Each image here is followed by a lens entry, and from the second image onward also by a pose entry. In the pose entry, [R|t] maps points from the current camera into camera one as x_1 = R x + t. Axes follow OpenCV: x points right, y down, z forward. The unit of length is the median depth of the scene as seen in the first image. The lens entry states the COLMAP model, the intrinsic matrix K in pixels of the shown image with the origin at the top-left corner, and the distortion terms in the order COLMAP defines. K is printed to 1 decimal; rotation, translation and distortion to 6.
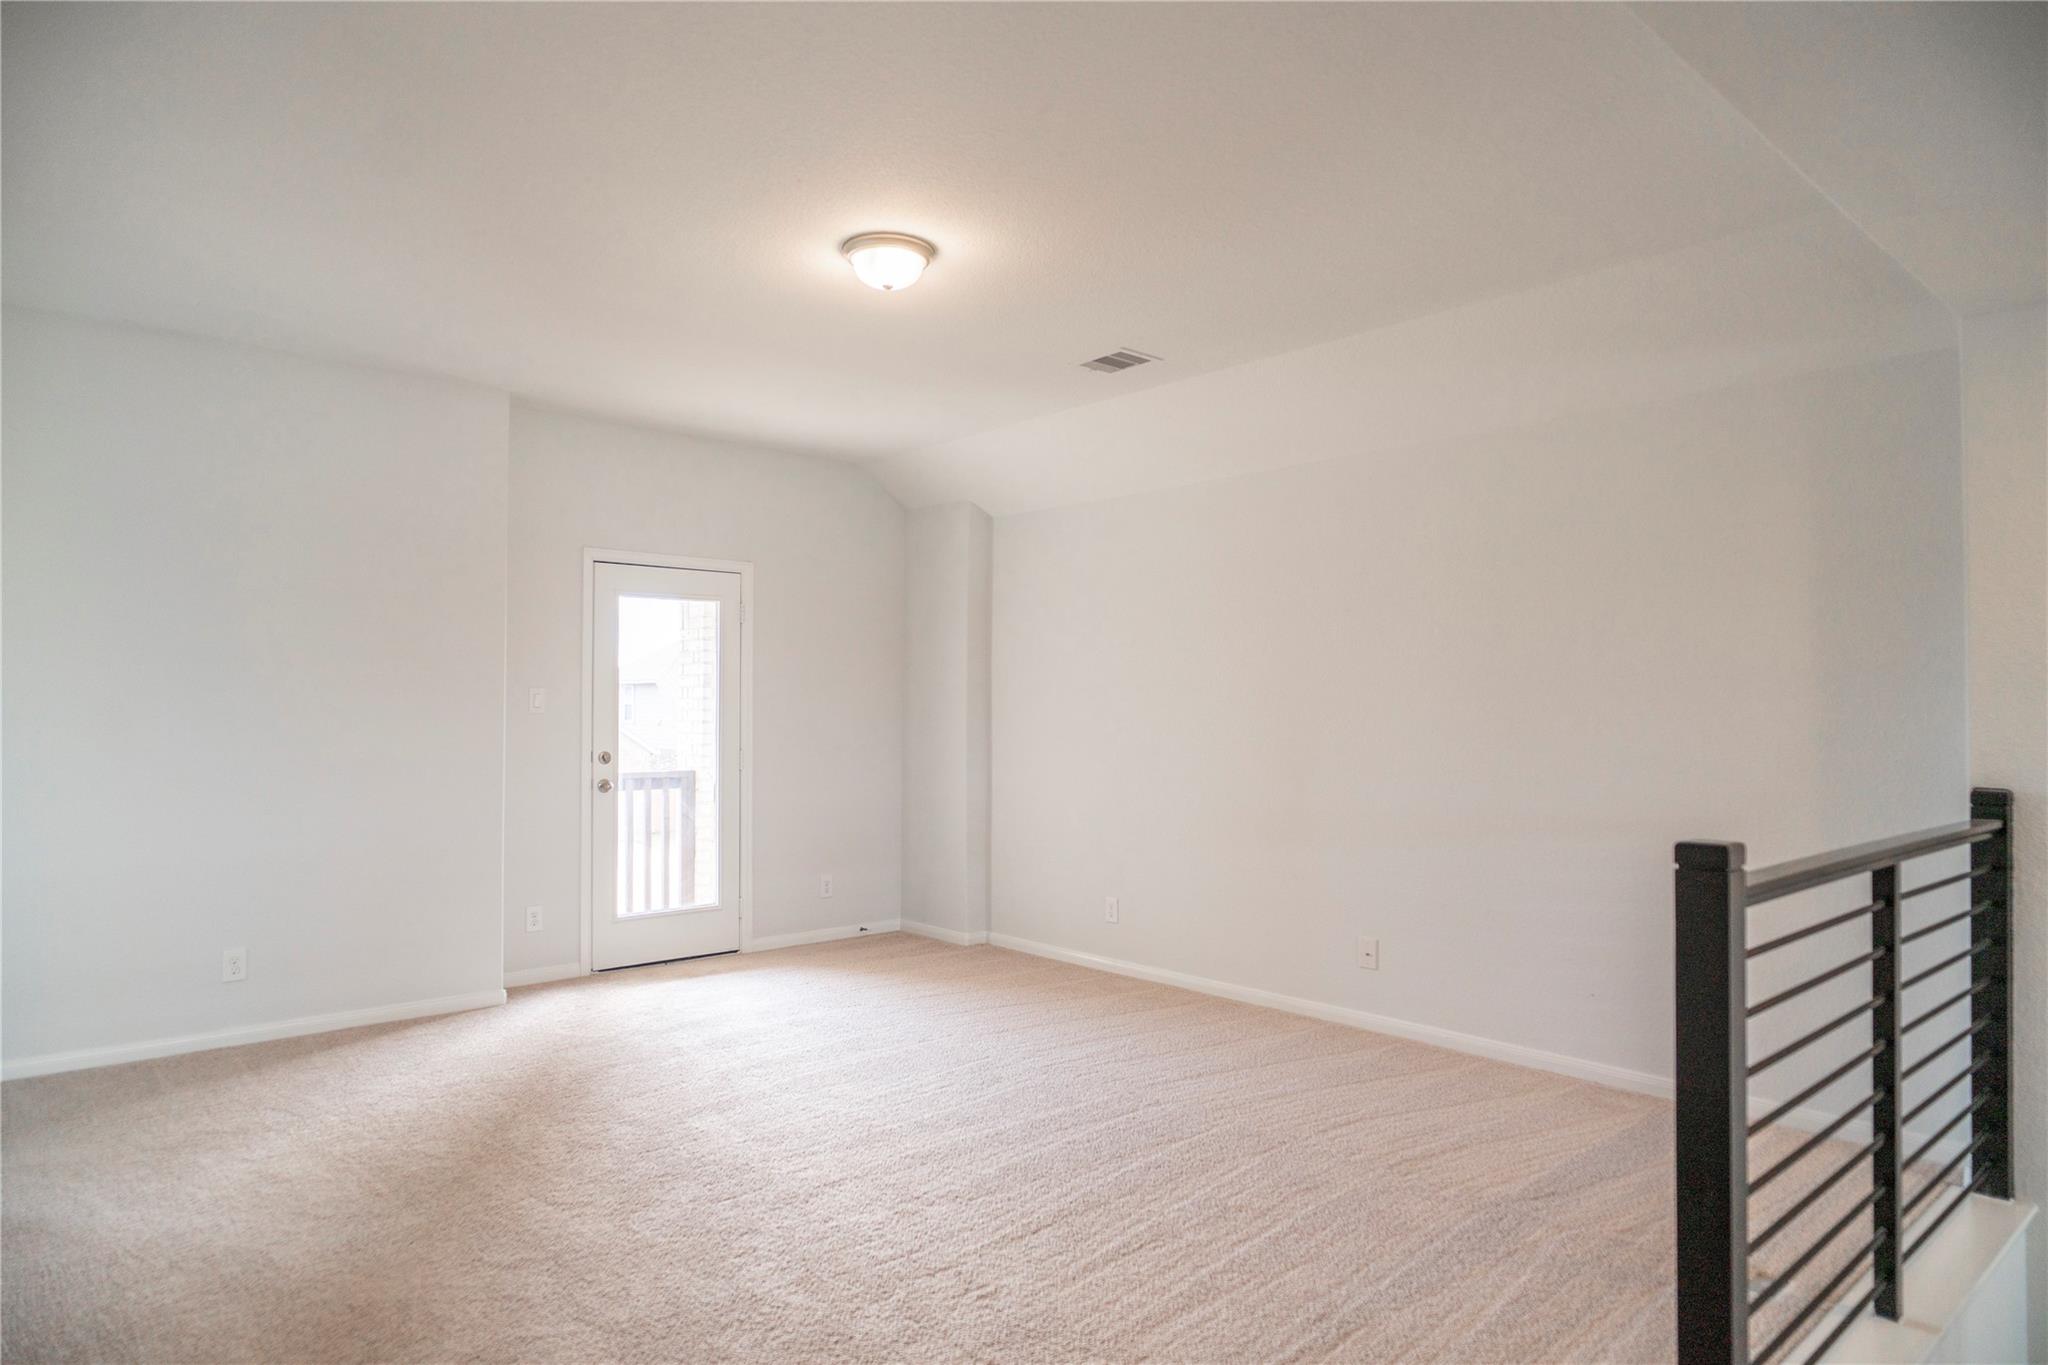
lens RADIAL K [[1211.8, 0, 1016.1], [0, 1211.8, 698.6], [0, 0, 1]] dist [0.003975, 0.002197]
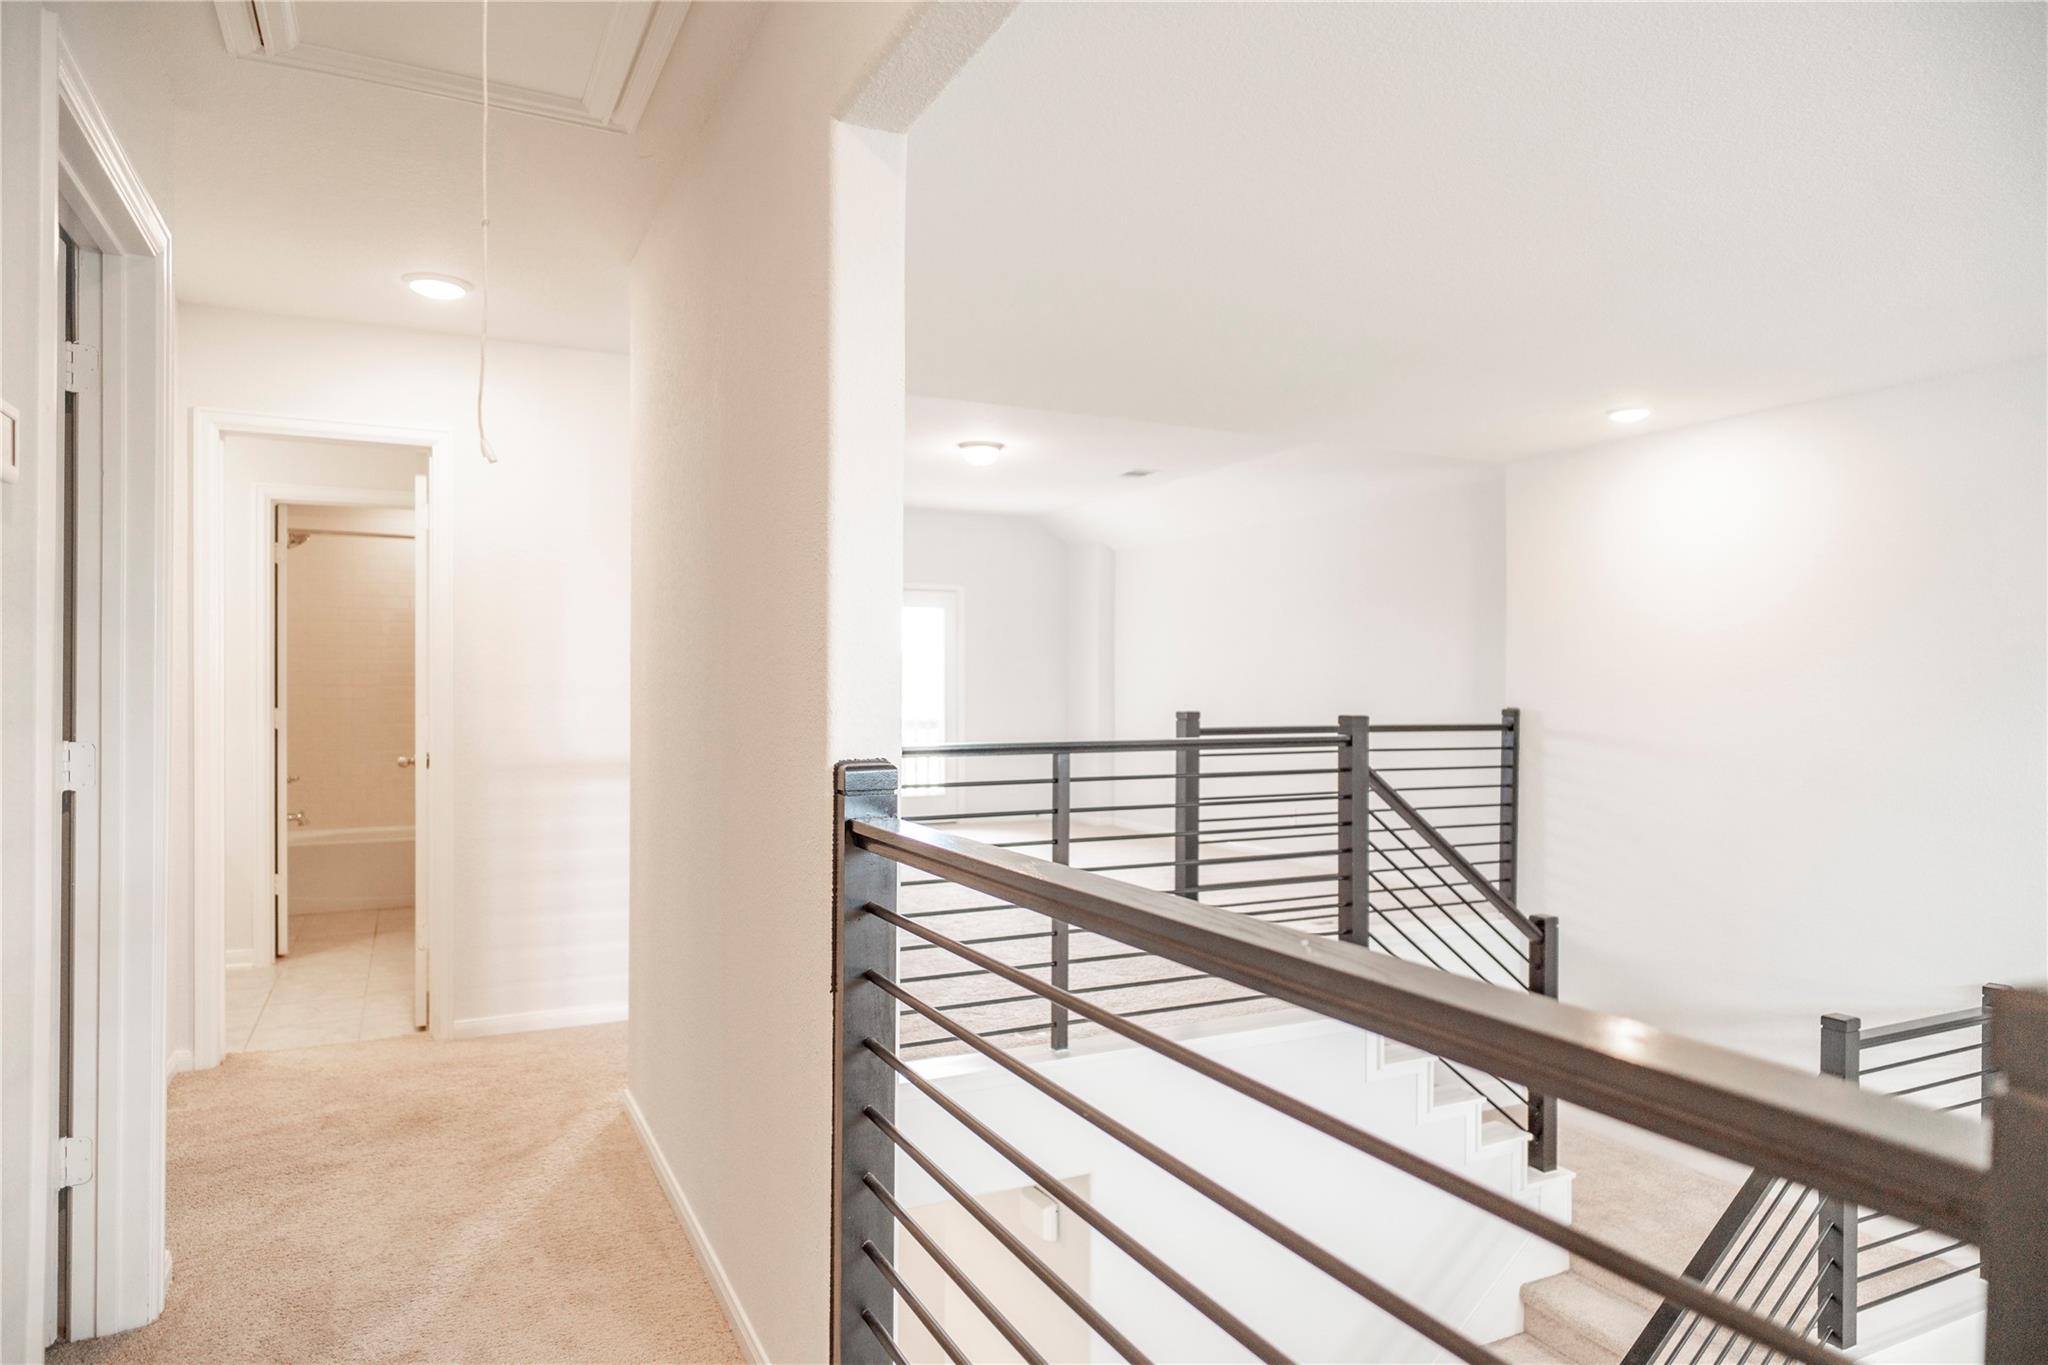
lens RADIAL K [[1211.8, 0, 1016.1], [0, 1211.8, 698.6], [0, 0, 1]] dist [0.003975, 0.002197]
pose [[0.963066, 0.004190, -0.269234, 0.322294], [-0.000760, 0.999917, 0.012844, 0.025283], [0.269265, -0.012165, 0.962989, -0.630094]]
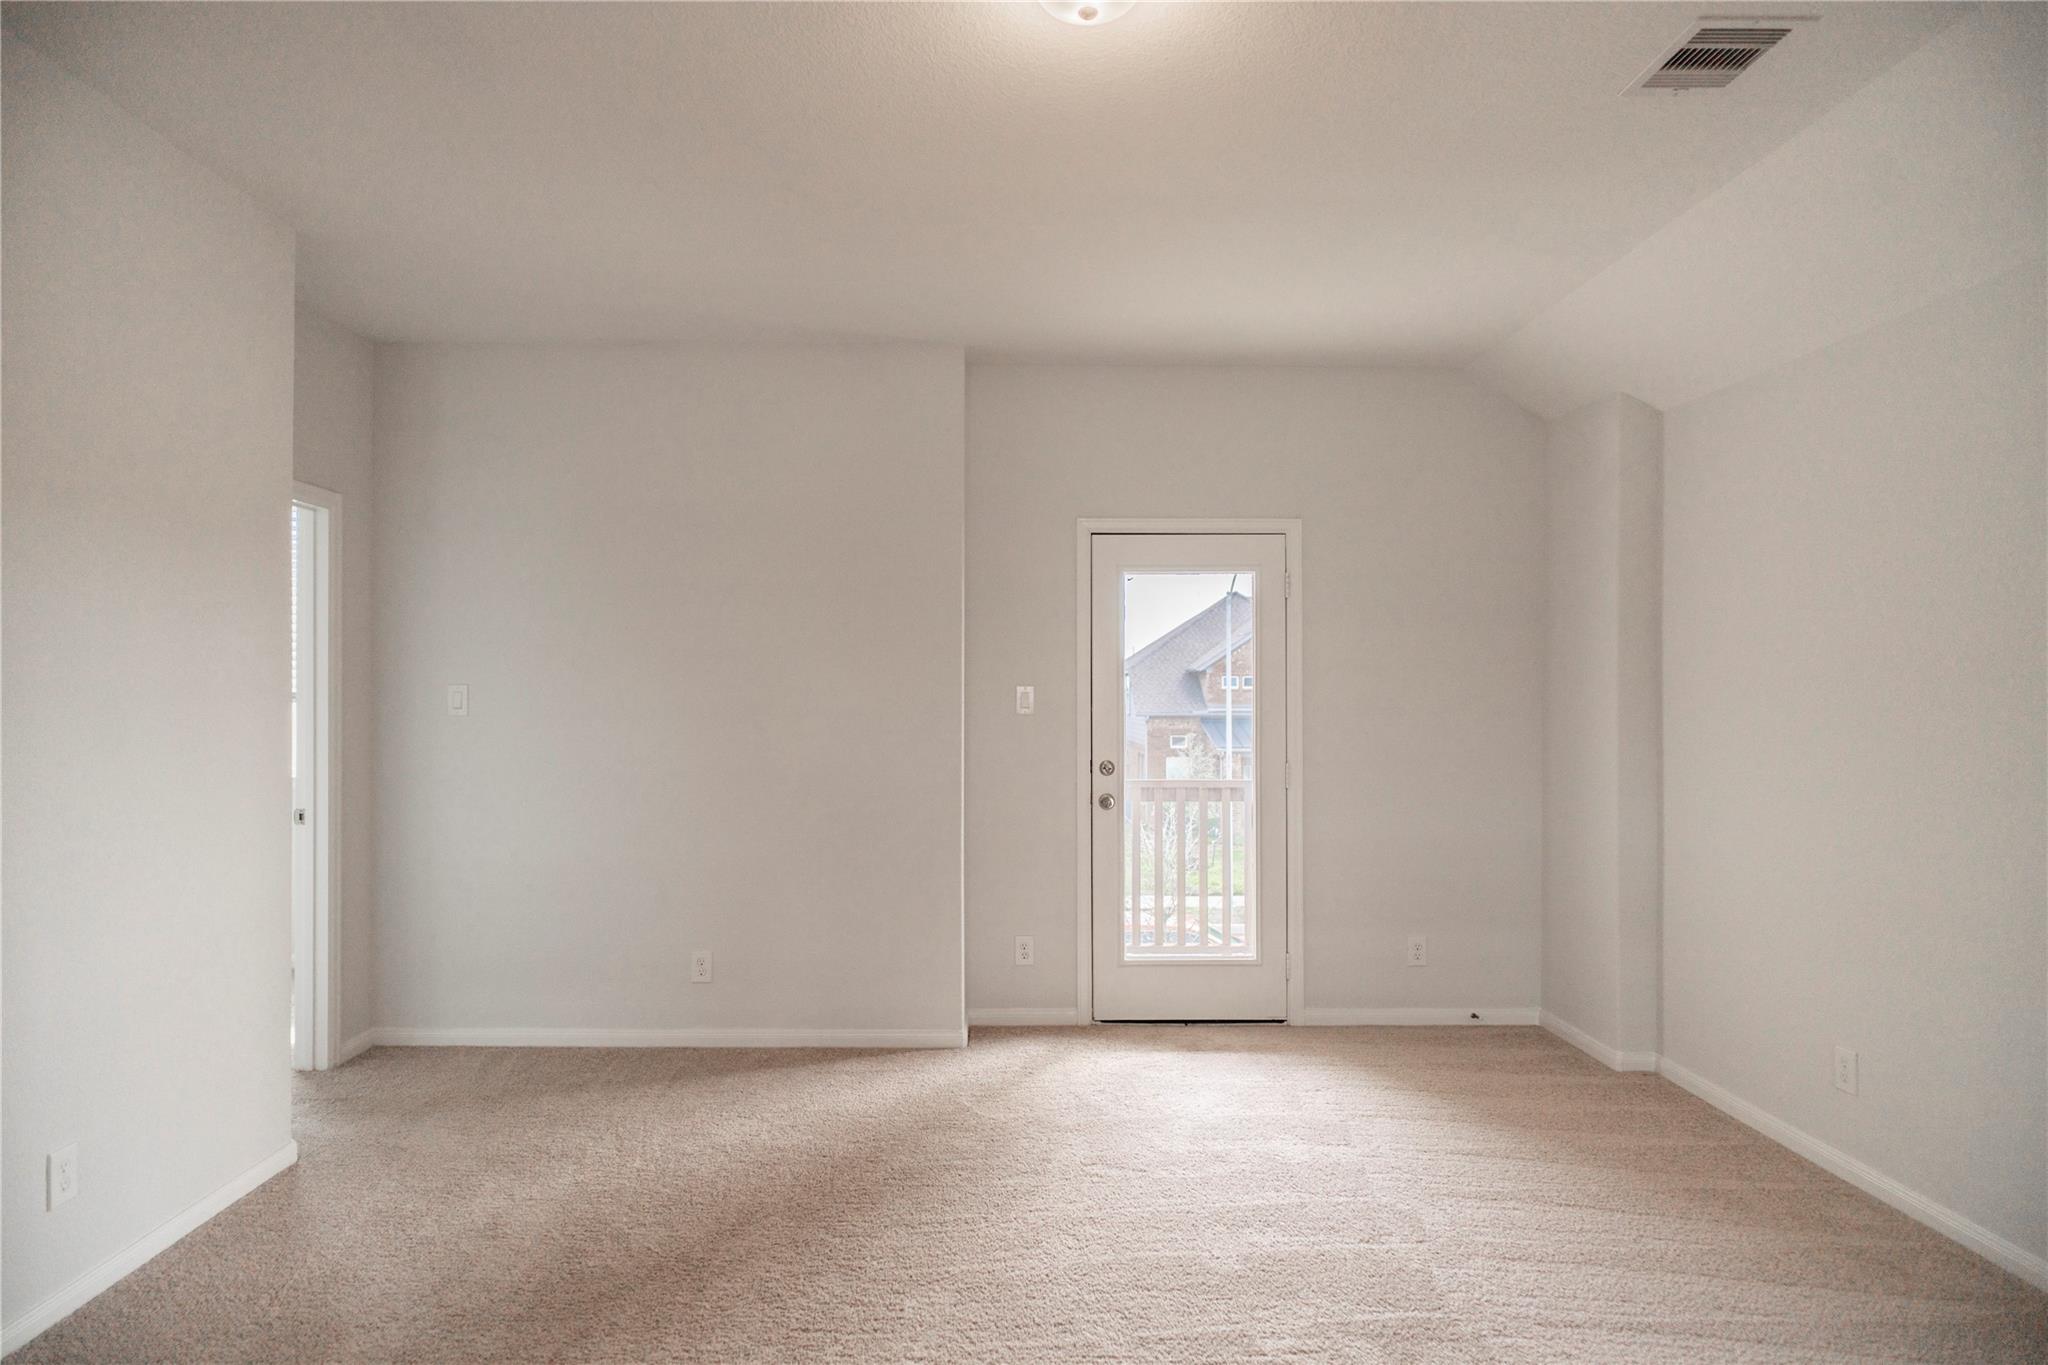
lens RADIAL K [[1211.8, 0, 1016.1], [0, 1211.8, 698.6], [0, 0, 1]] dist [0.003975, 0.002197]
pose [[0.754891, -0.001948, -0.655847, 0.165036], [0.006514, 0.999969, 0.004527, -0.003193], [0.655818, -0.007689, 0.754880, 0.334193]]
